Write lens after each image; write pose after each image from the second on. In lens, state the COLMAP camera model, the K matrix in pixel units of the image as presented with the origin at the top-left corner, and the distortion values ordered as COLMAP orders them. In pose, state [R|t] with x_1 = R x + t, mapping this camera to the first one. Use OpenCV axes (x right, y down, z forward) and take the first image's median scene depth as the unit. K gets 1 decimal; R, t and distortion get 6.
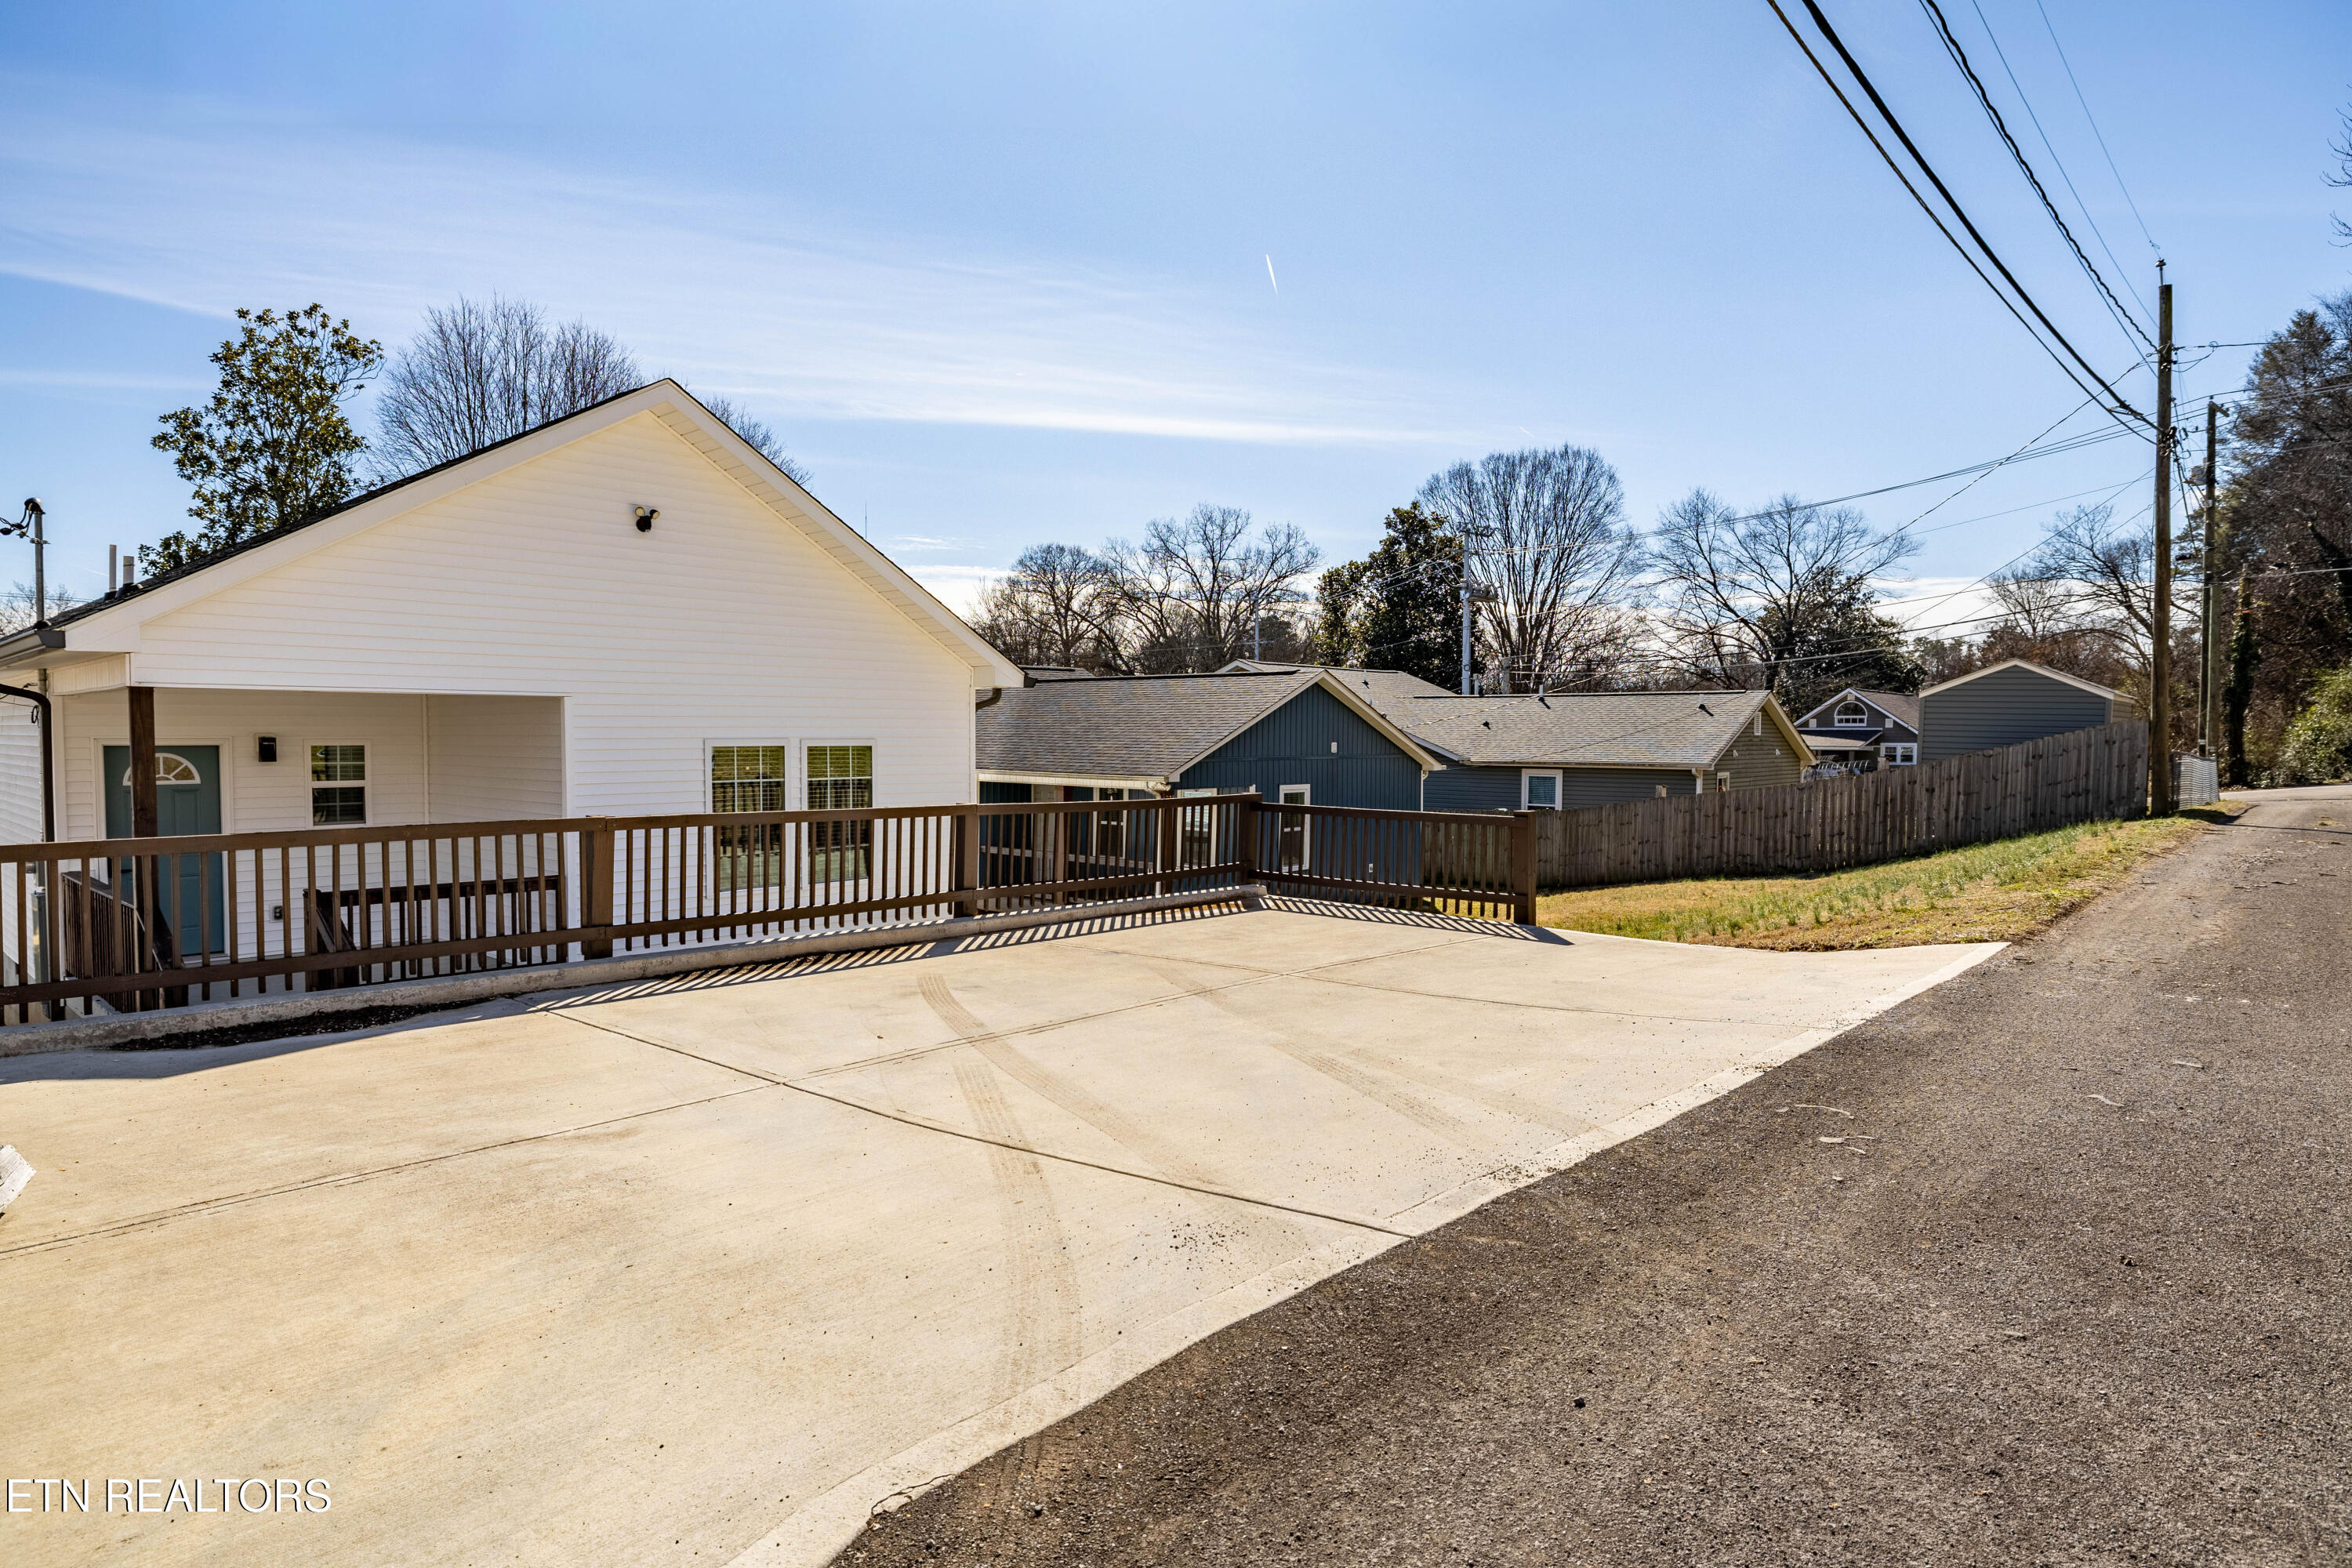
lens RADIAL K [[1291.7, 0, 1078.7], [0, 1291.7, 779.2], [0, 0, 1]] dist [0.000764, -0.000039]
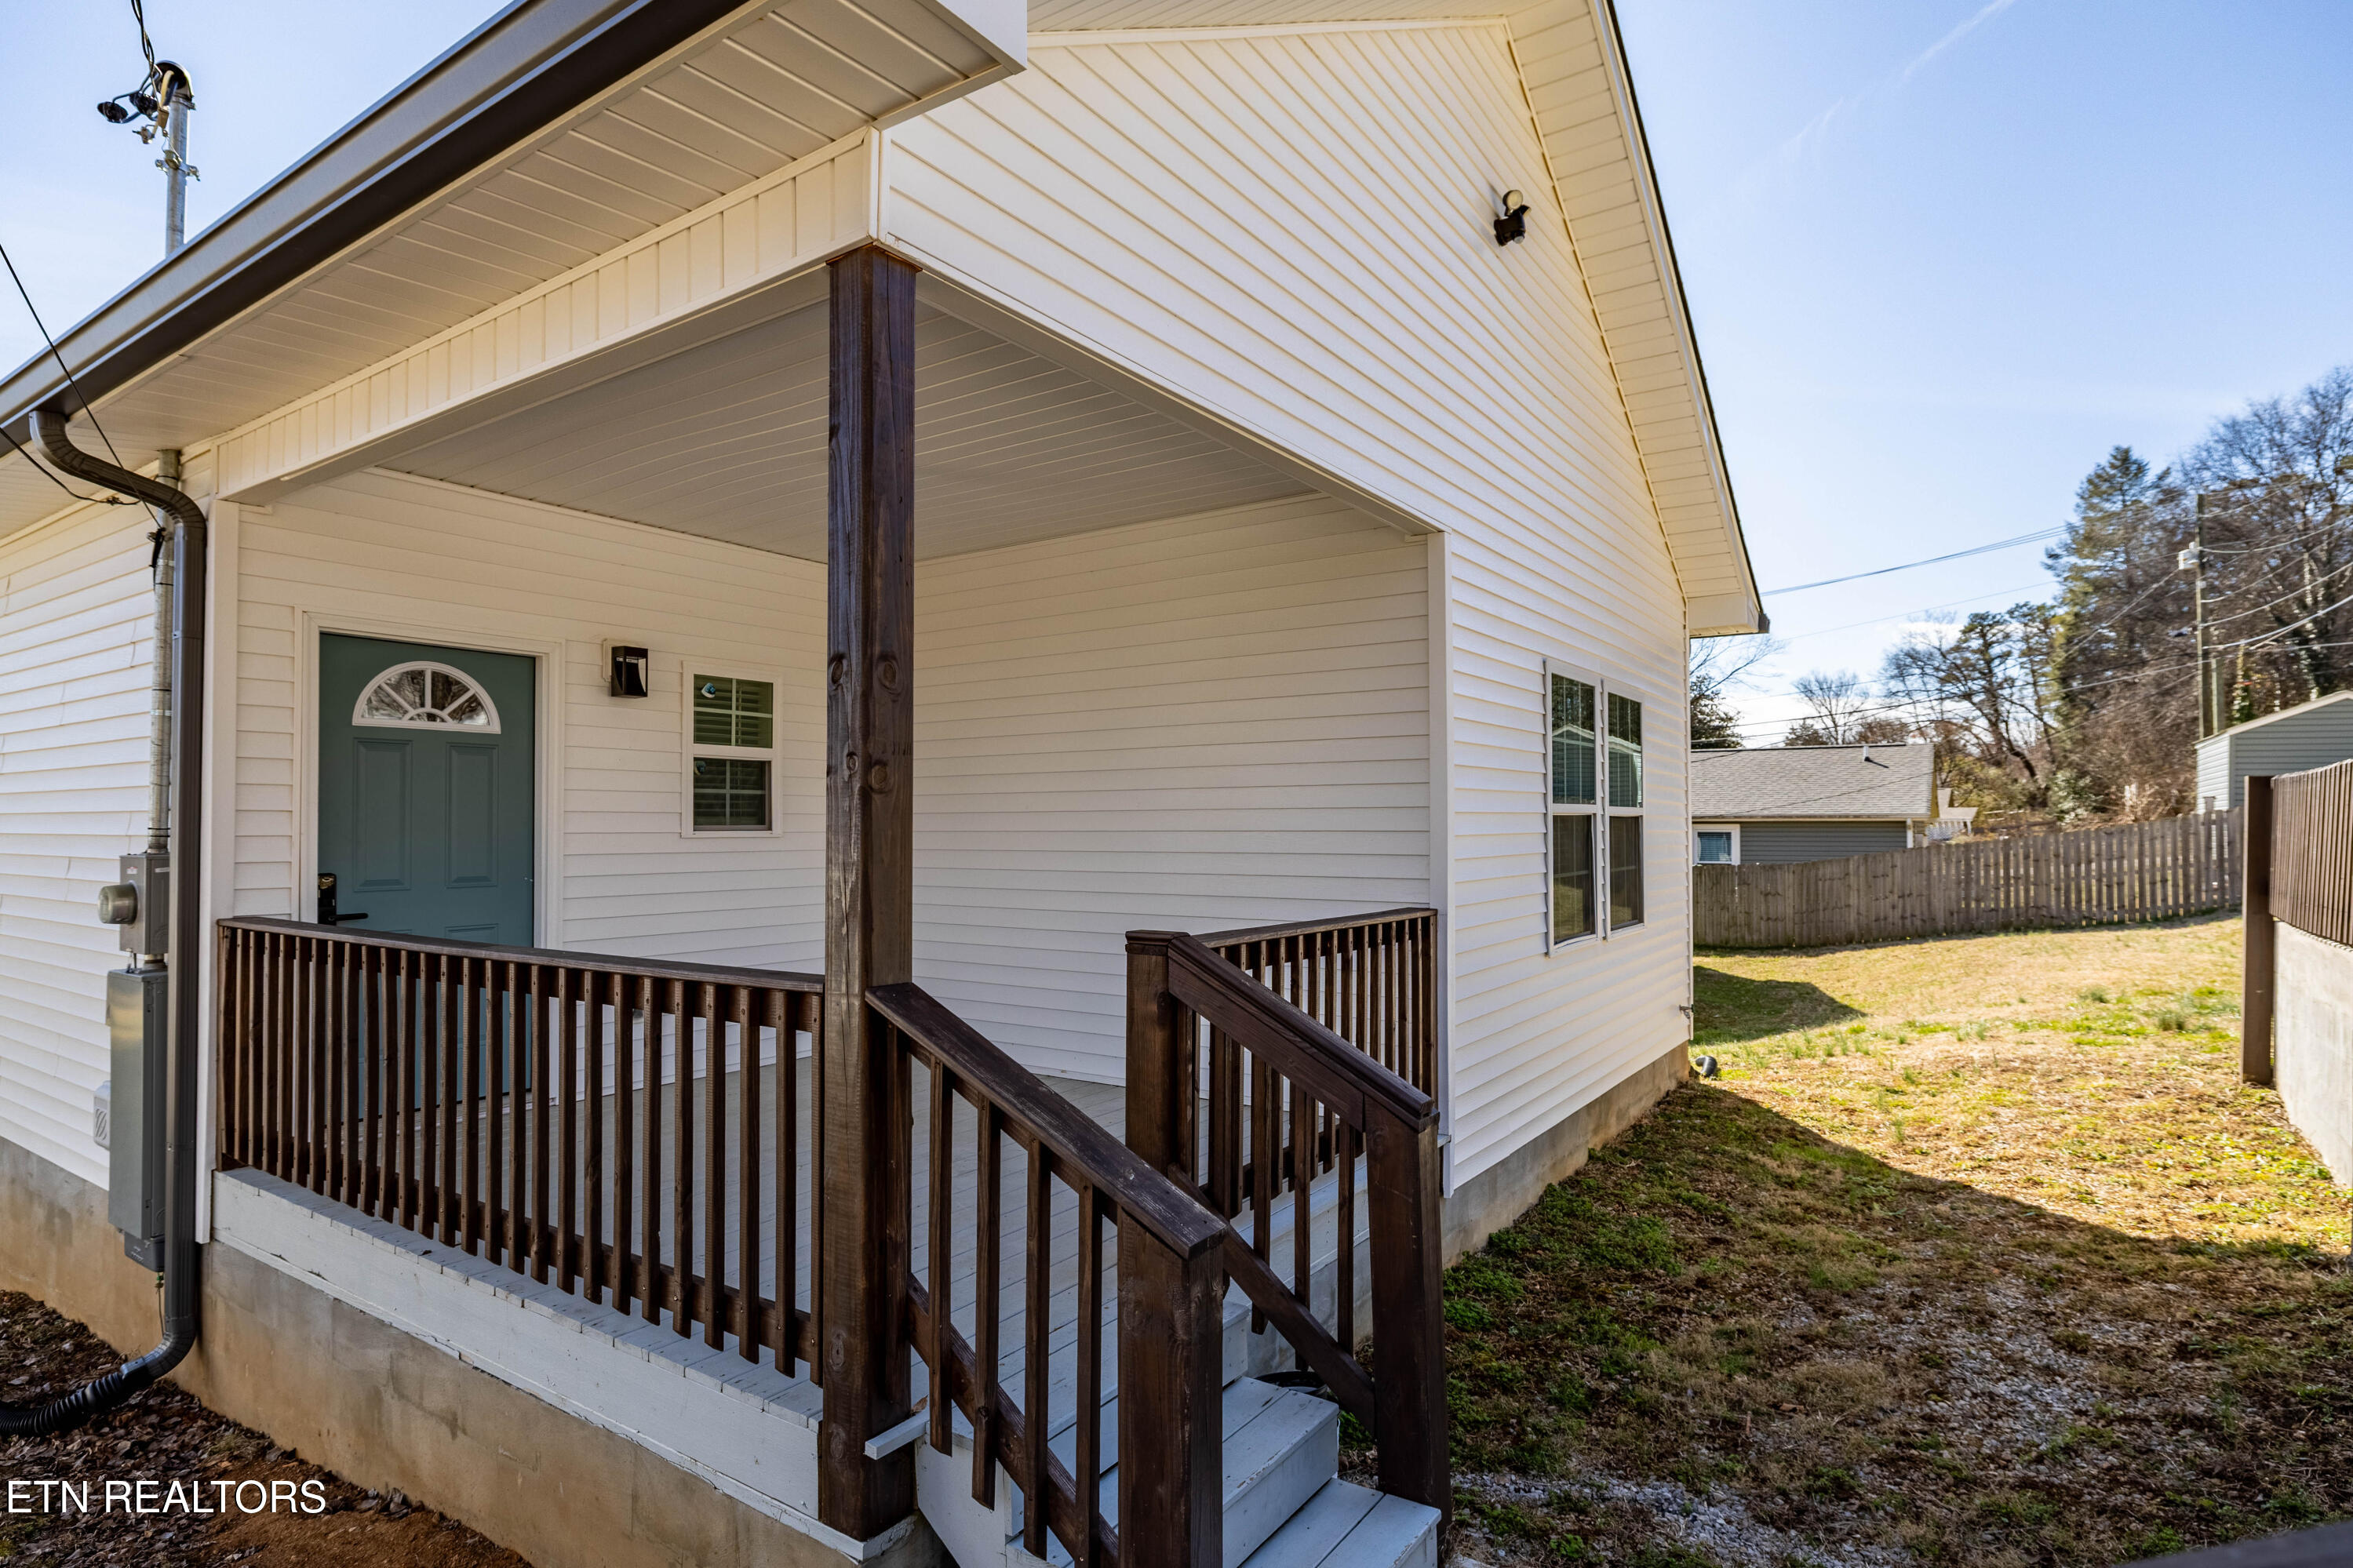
lens RADIAL K [[1224.9, 0, 1176.5], [0, 1224.9, 784.0], [0, 0, 1]] dist [0.011617, 0.000001]
pose [[0.984639, 0.005937, 0.174503, -0.484855], [0.005521, 0.997863, -0.065106, 0.050324], [-0.174516, 0.065070, 0.982502, 0.483112]]
